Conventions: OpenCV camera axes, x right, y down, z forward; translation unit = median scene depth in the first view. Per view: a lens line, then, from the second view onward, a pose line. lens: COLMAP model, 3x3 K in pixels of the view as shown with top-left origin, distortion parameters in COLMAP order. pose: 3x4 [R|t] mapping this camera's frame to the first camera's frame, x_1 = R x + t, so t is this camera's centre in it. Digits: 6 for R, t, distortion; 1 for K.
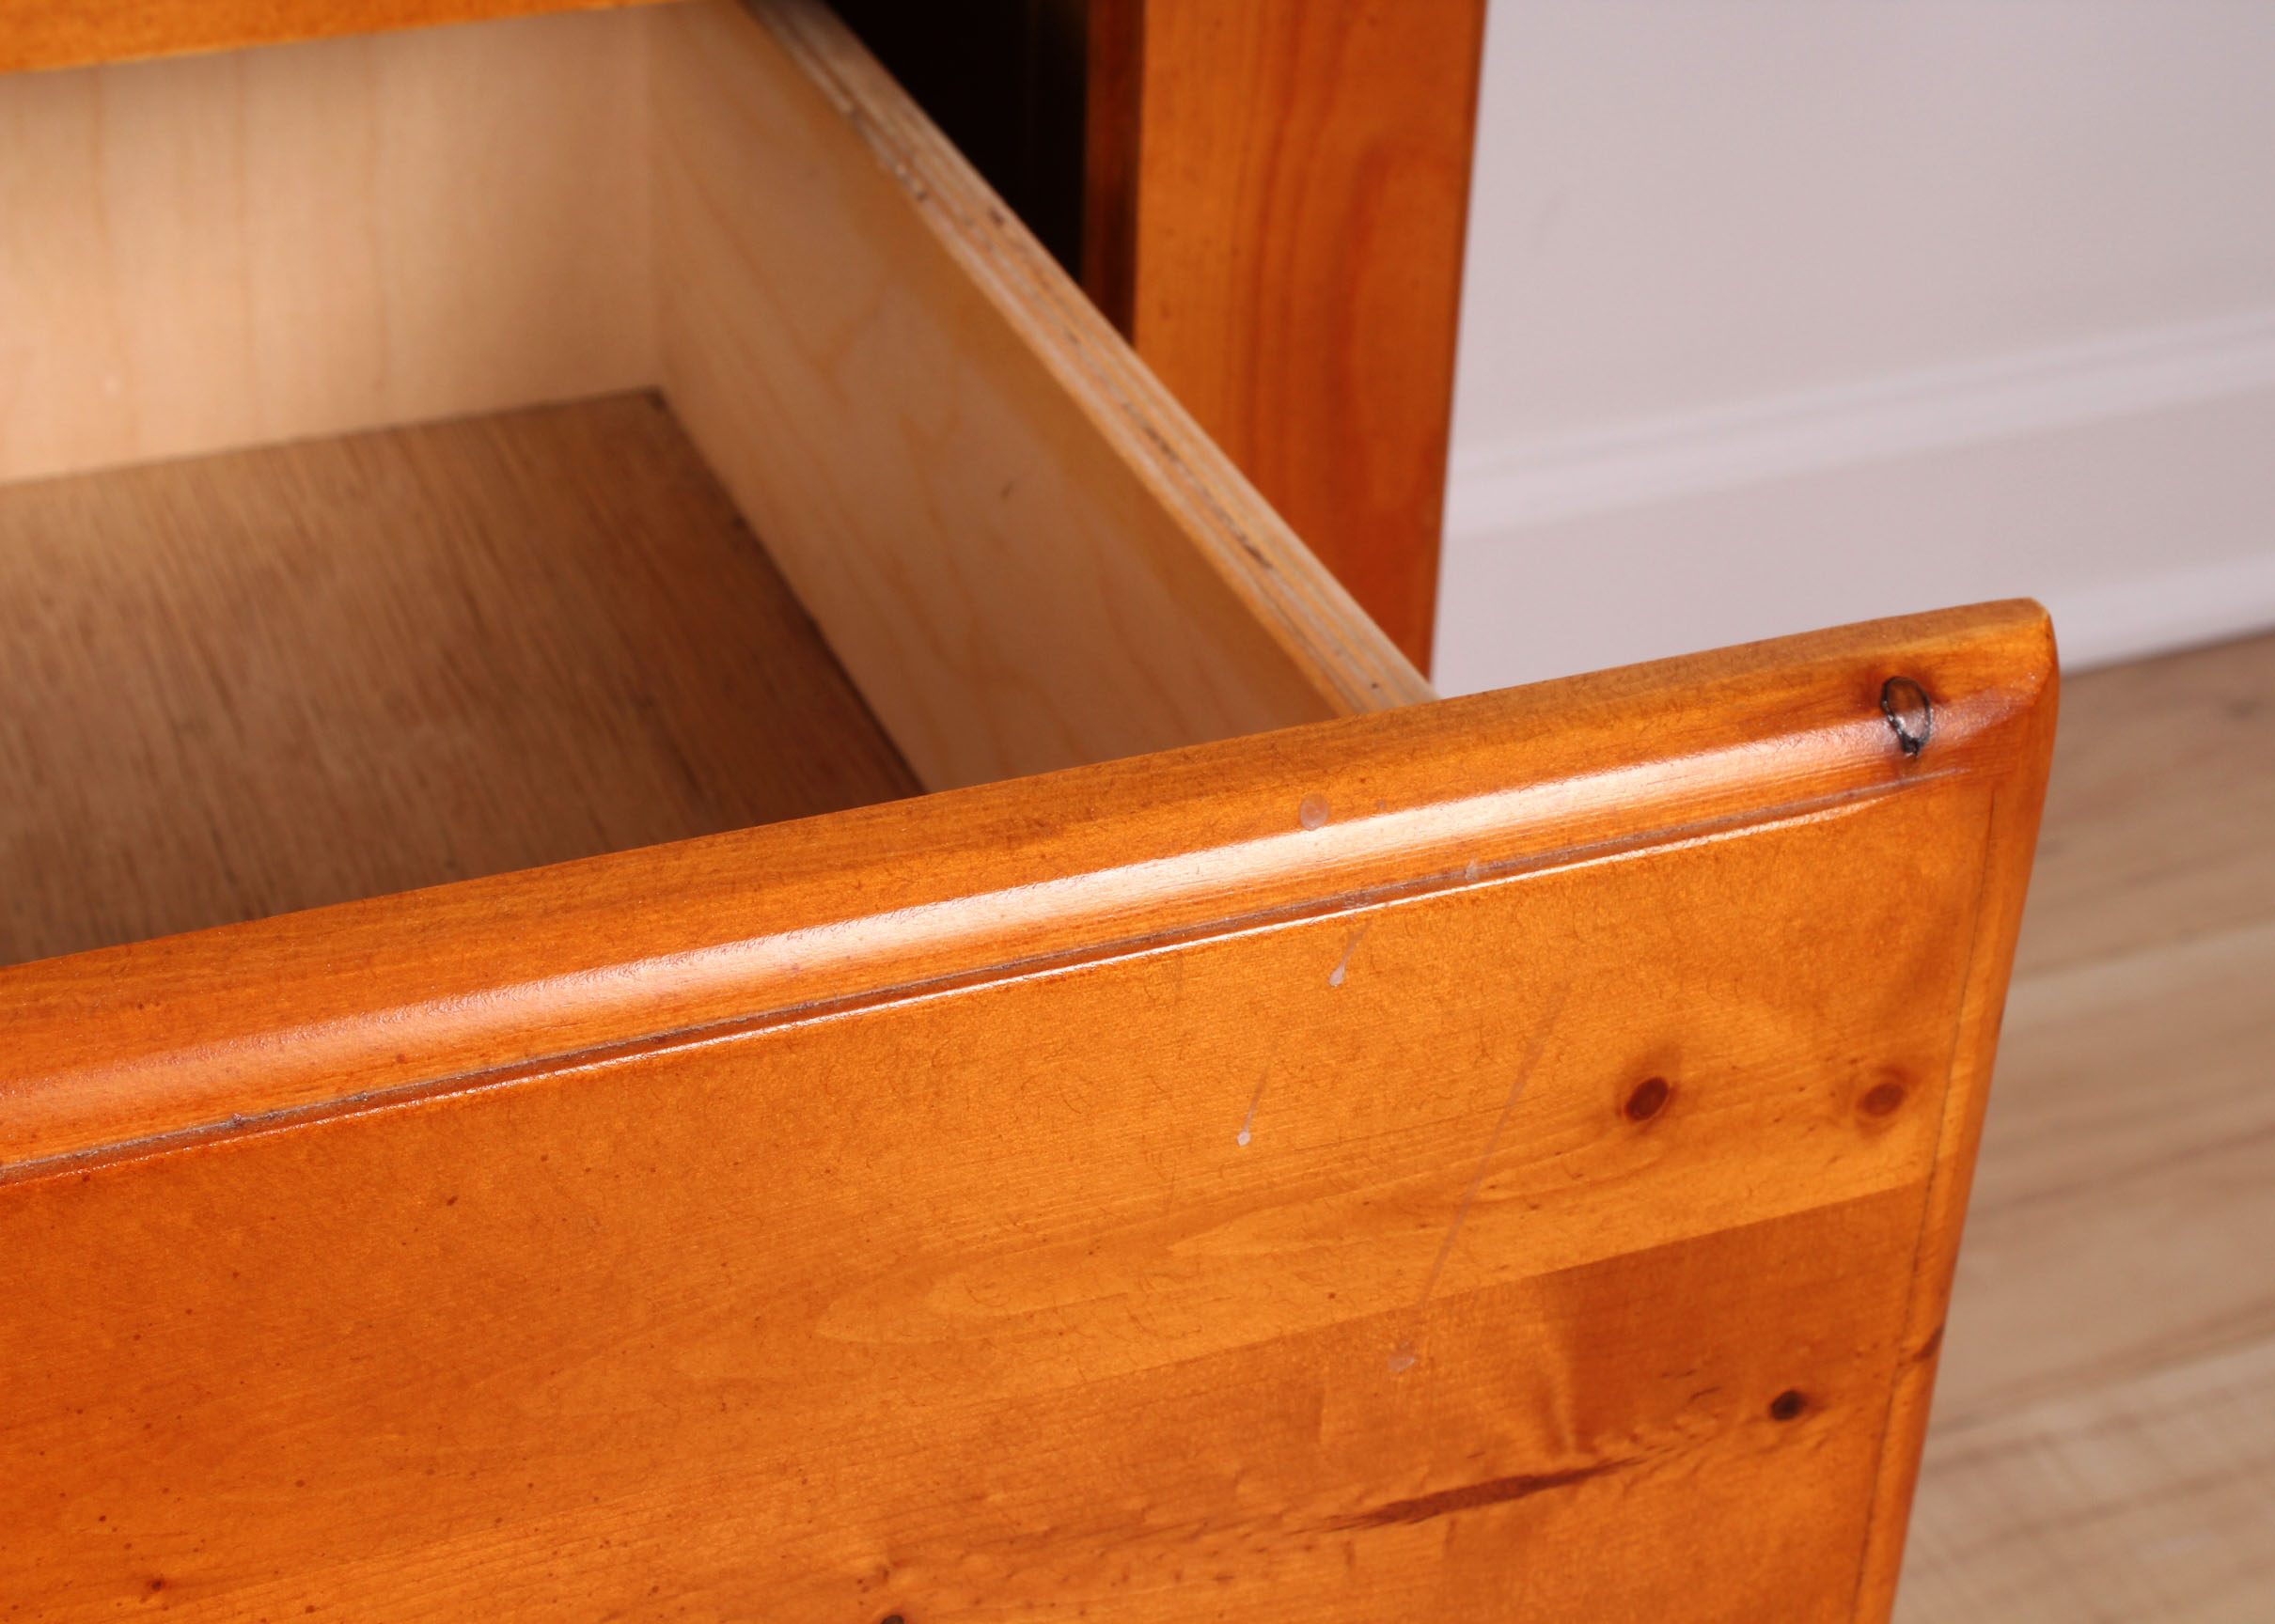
lens RADIAL K [[4006.4, 0, 1152.7], [0, 4006.4, 836.5], [0, 0, 1]] dist [-0.020975, 0.000000]
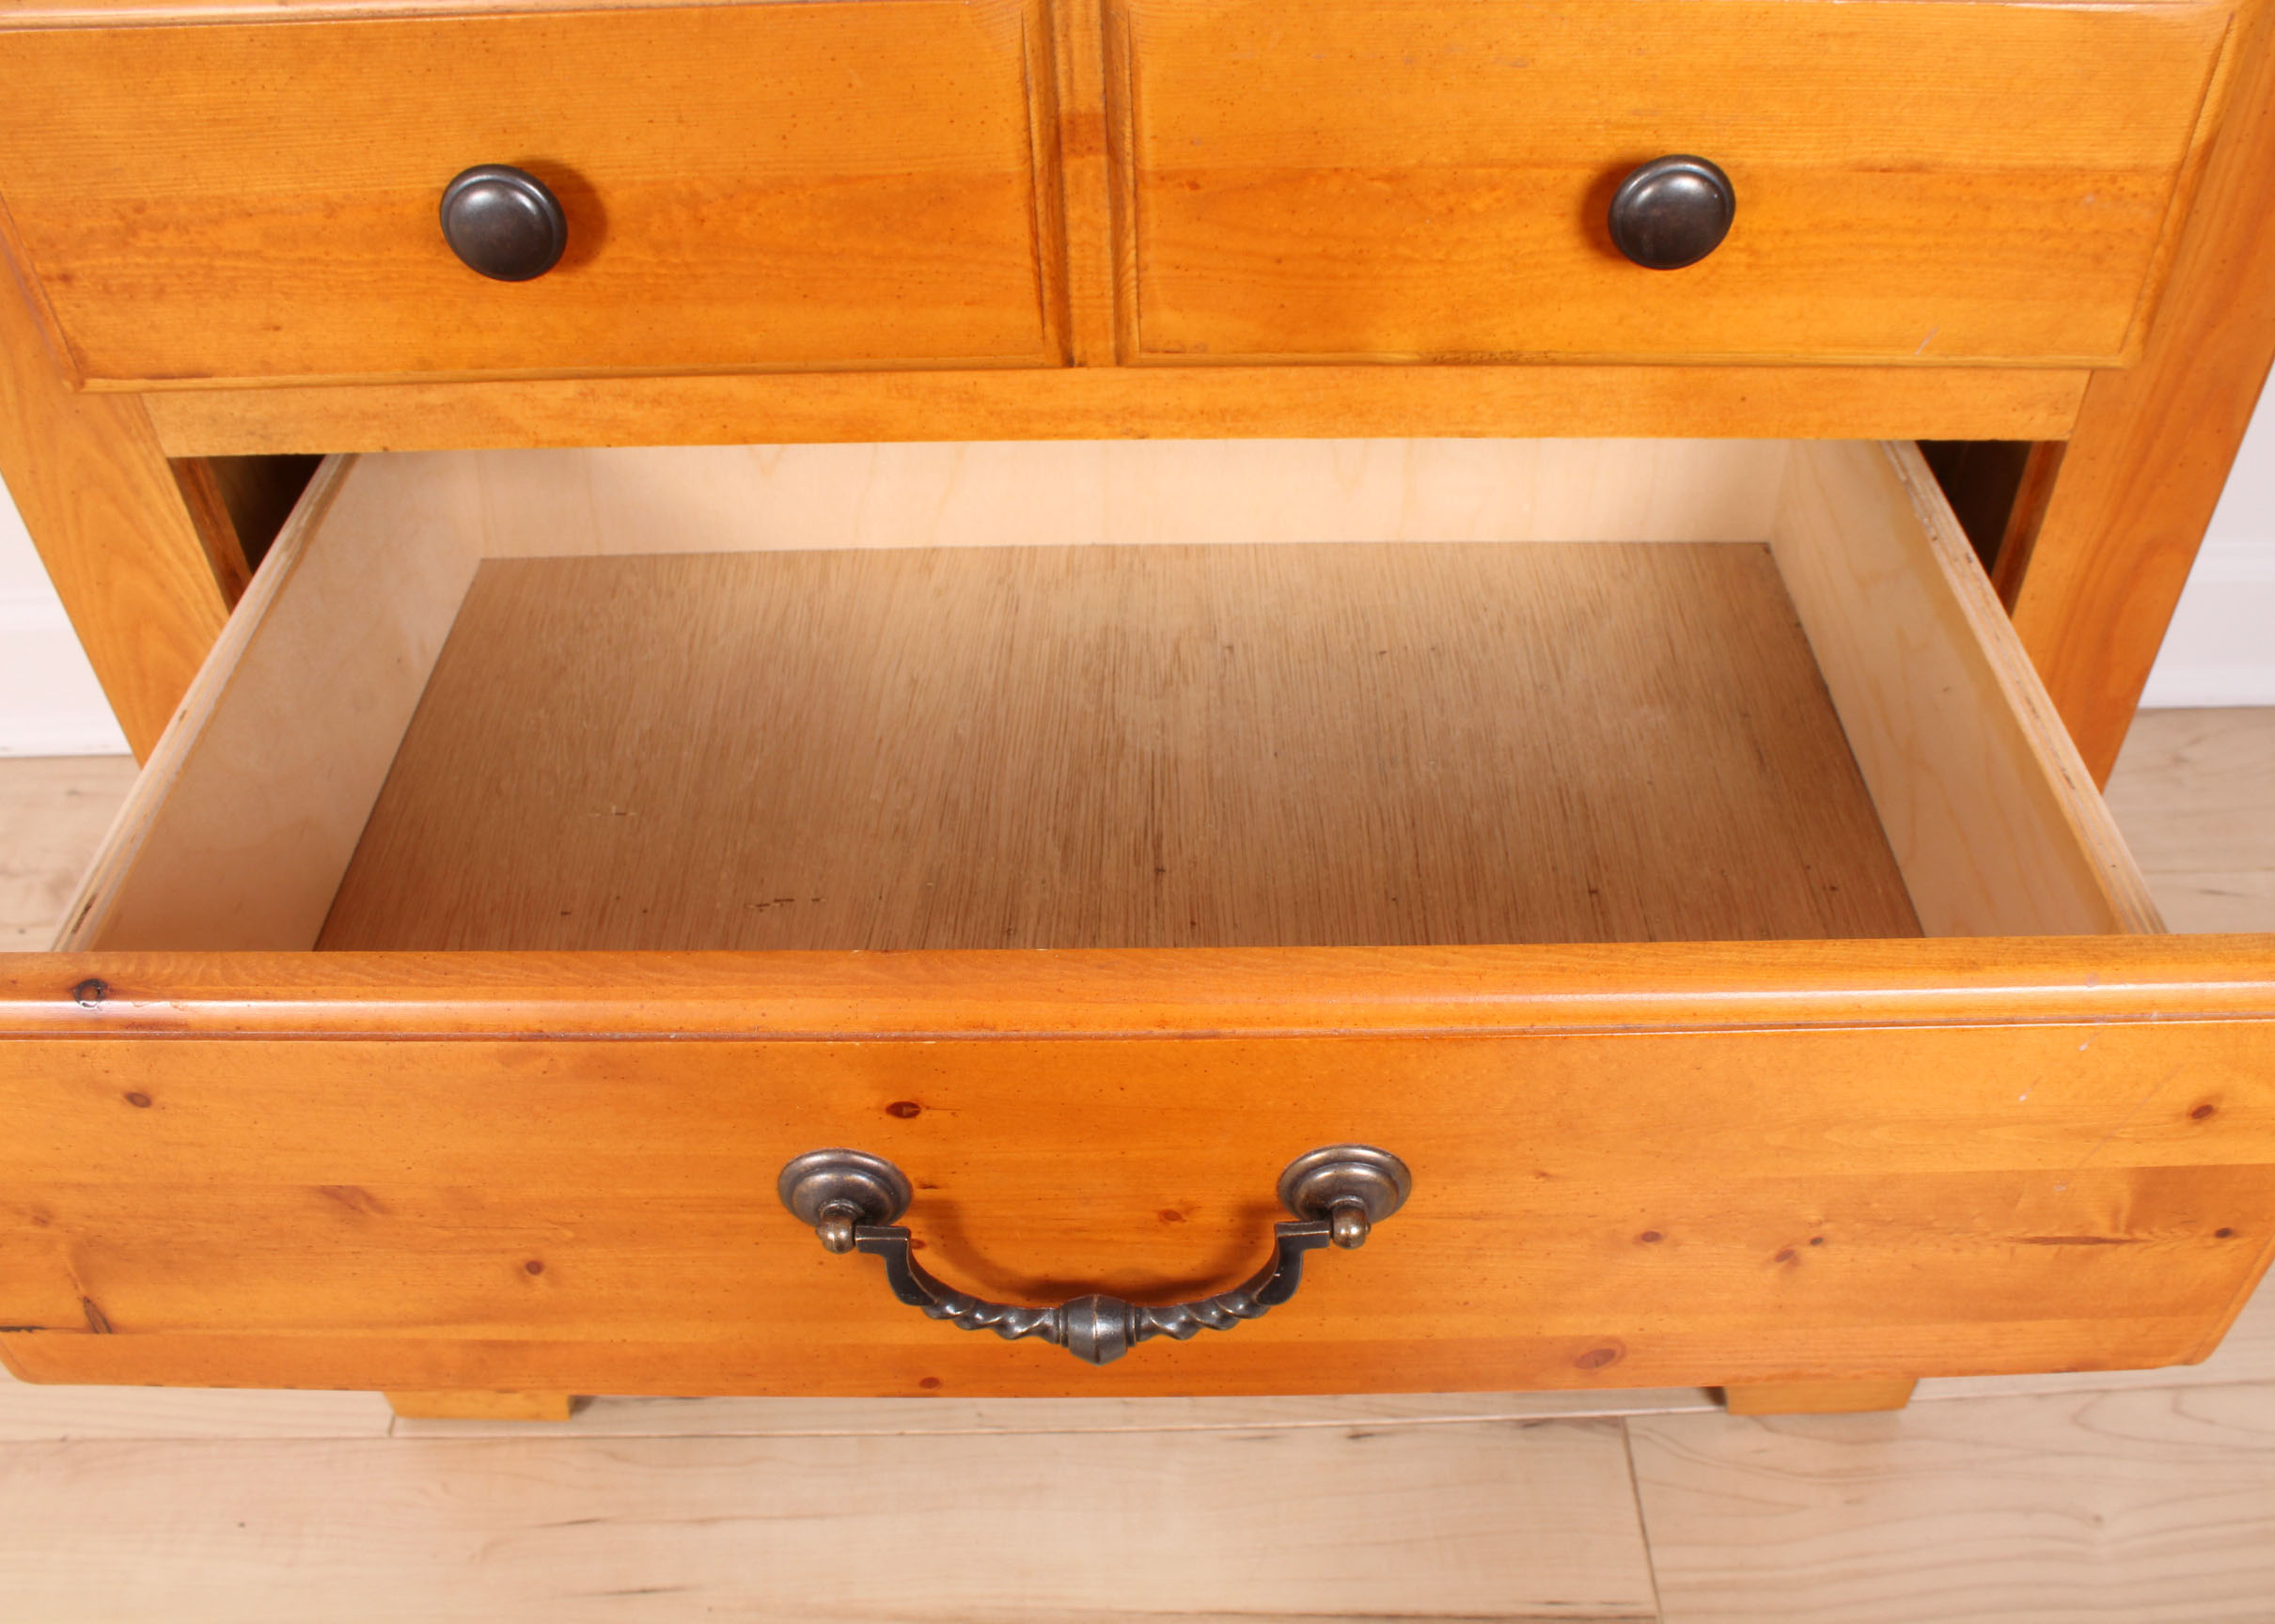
lens RADIAL K [[2001.0, 0, 1186.5], [0, 2001.0, 845.2], [0, 0, 1]] dist [-0.150733, 0.115523]
pose [[0.928727, 0.221303, -0.297475, -0.117977], [-0.170195, 0.967266, 0.188230, -0.187993], [0.329393, -0.124186, 0.935990, -0.194508]]
